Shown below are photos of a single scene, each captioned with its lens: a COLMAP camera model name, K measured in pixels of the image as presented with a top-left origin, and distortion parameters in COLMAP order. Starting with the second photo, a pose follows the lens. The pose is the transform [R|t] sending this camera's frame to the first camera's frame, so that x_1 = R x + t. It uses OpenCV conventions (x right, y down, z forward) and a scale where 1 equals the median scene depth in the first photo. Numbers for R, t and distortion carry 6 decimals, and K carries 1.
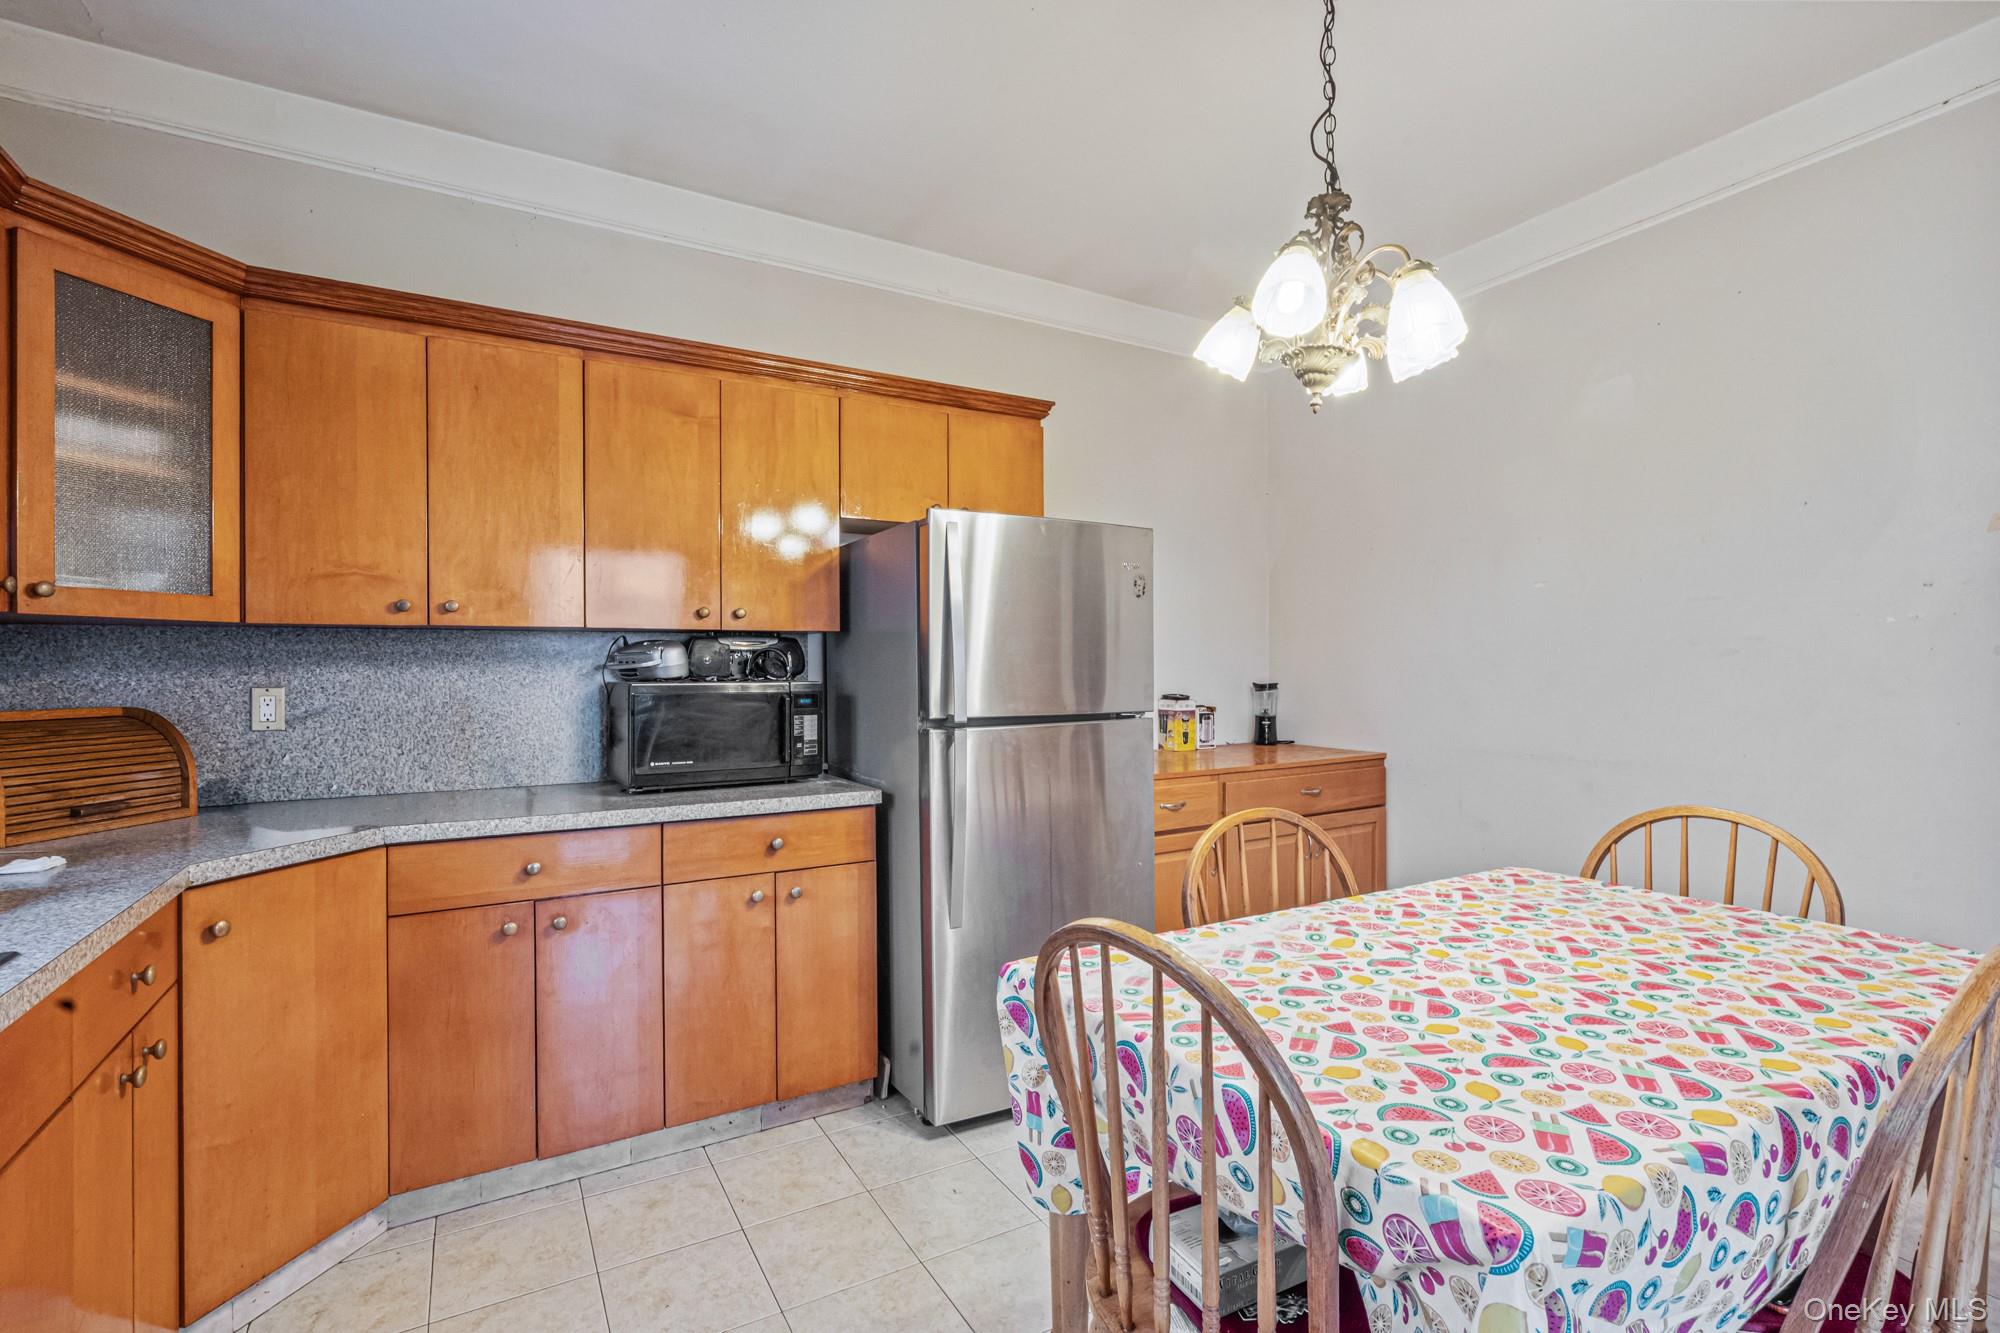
lens RADIAL K [[923.1, 0, 995.2], [0, 923.1, 659.9], [0, 0, 1]] dist [0.005182, 0.000377]
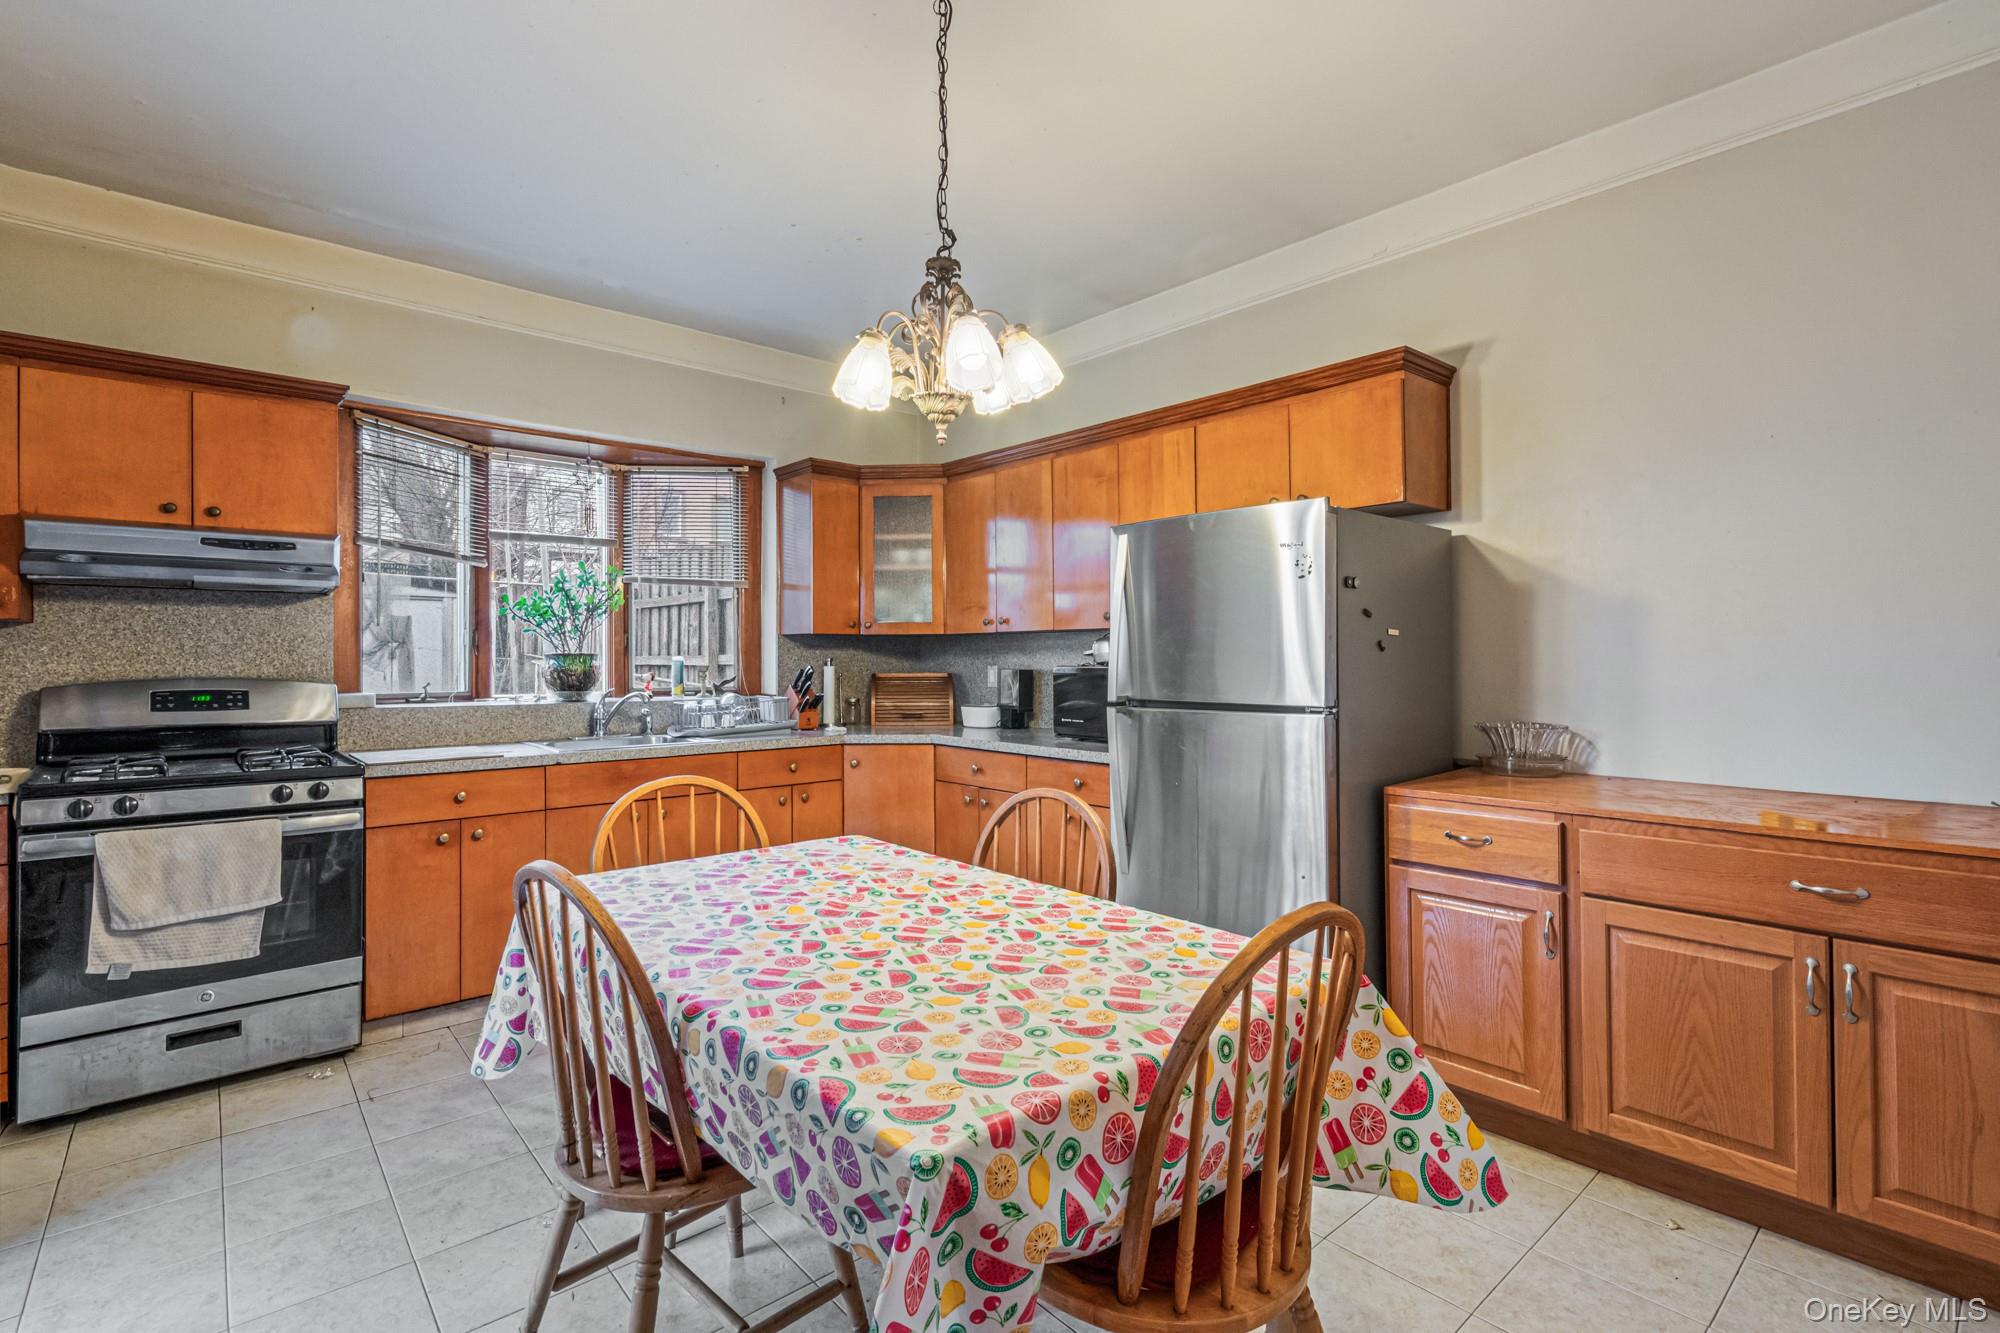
lens RADIAL K [[923.1, 0, 988.1], [0, 923.1, 663.6], [0, 0, 1]] dist [0.005182, 0.000377]
pose [[0.195657, 0.011406, -0.980606, 1.016176], [0.008918, 0.999870, 0.013409, 0.000208], [0.980632, -0.011368, 0.195530, 0.550366]]
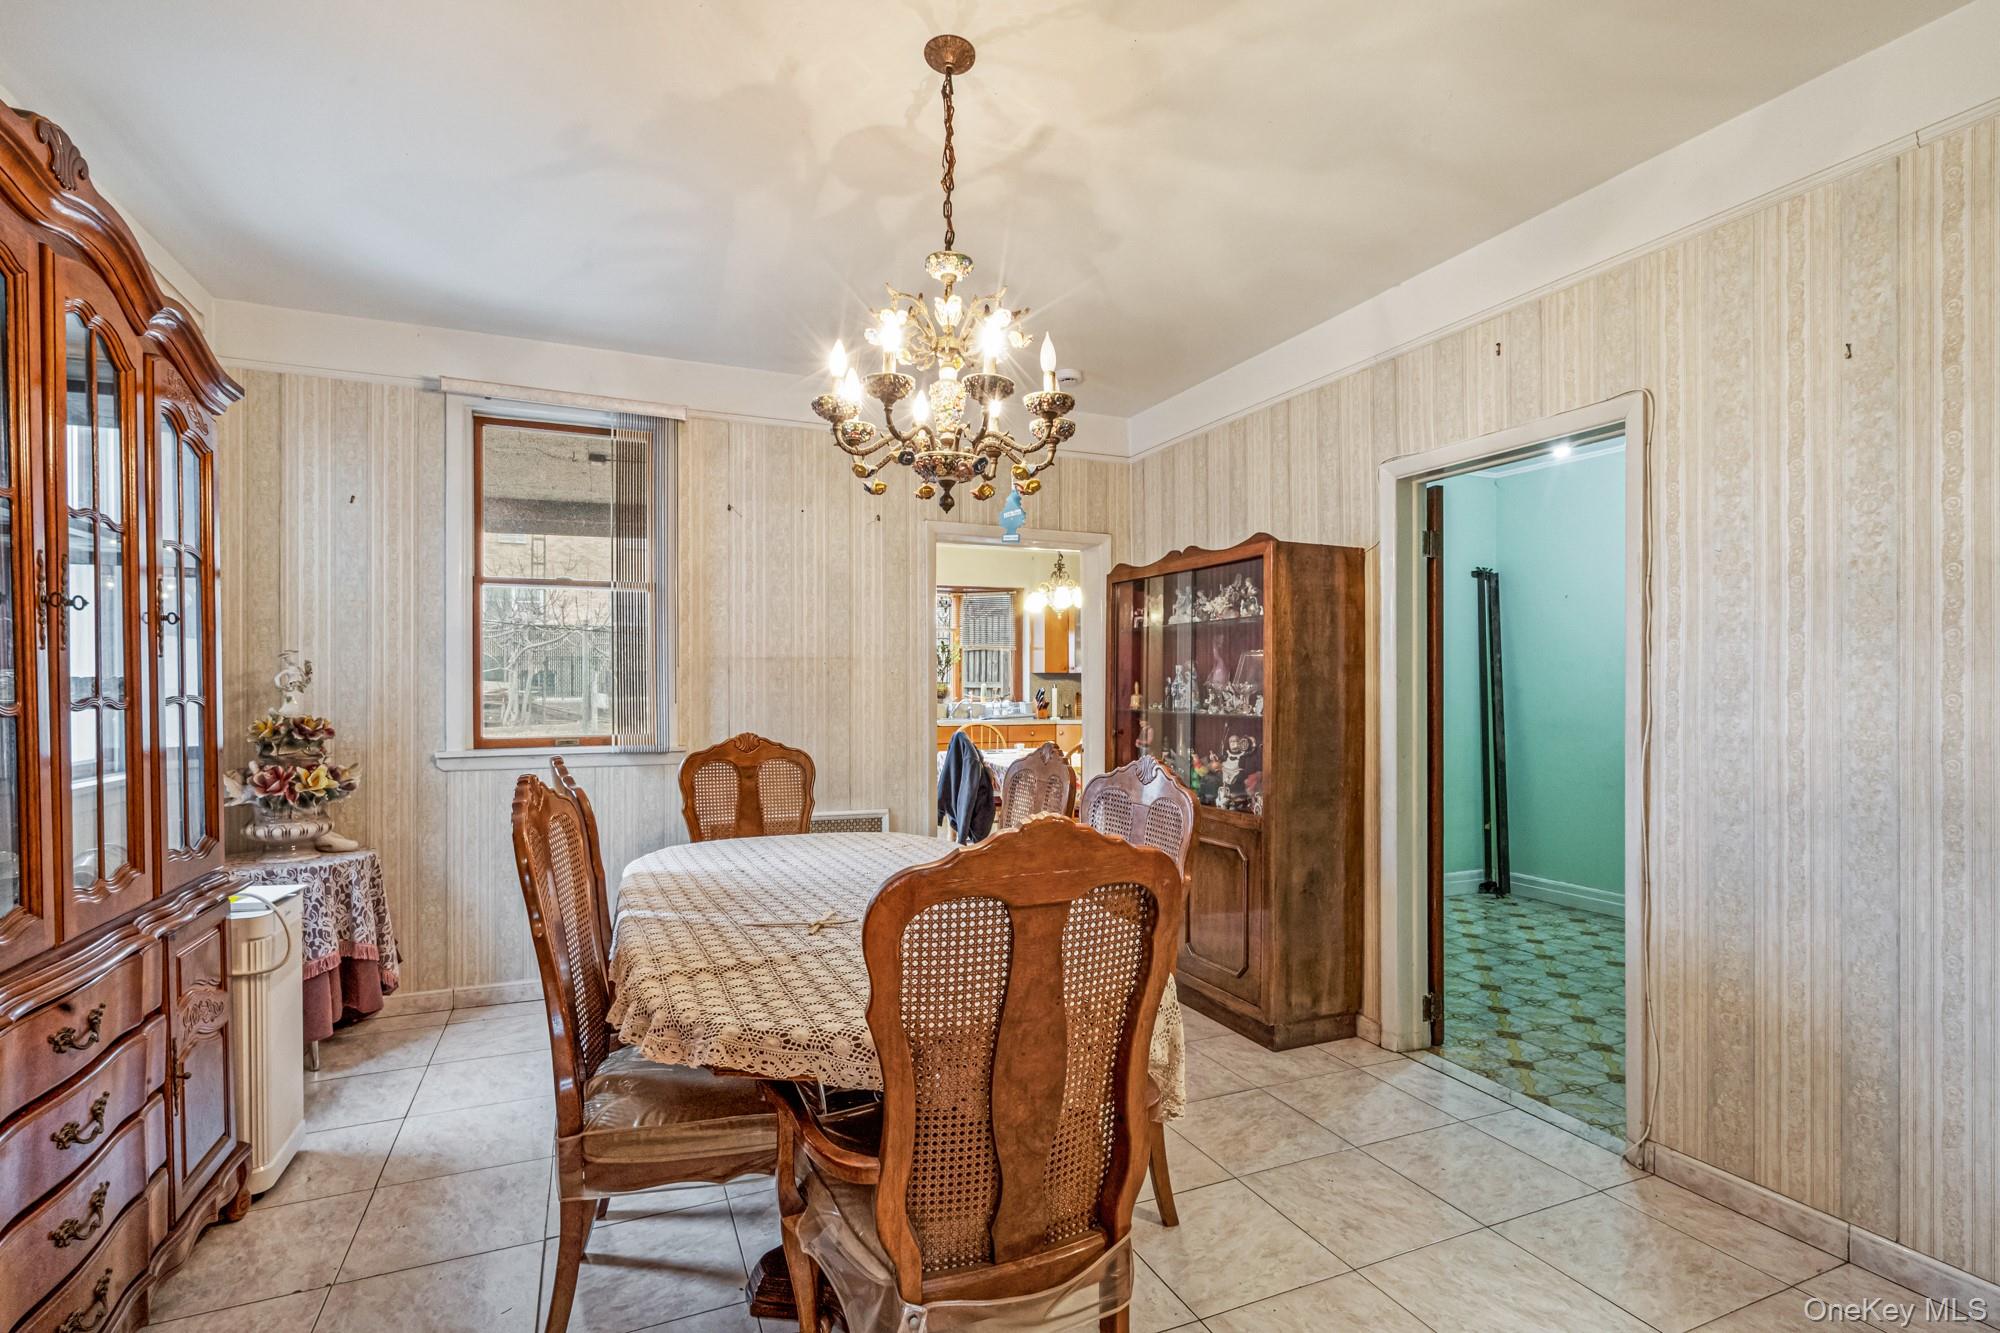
lens RADIAL K [[923.1, 0, 1000.7], [0, 923.1, 680.4], [0, 0, 1]] dist [0.005182, 0.000377]
pose [[-0.111457, 0.008477, -0.993733, 3.092989], [0.011650, 0.999906, 0.007223, -0.036237], [0.993701, -0.010772, -0.111546, 0.828972]]
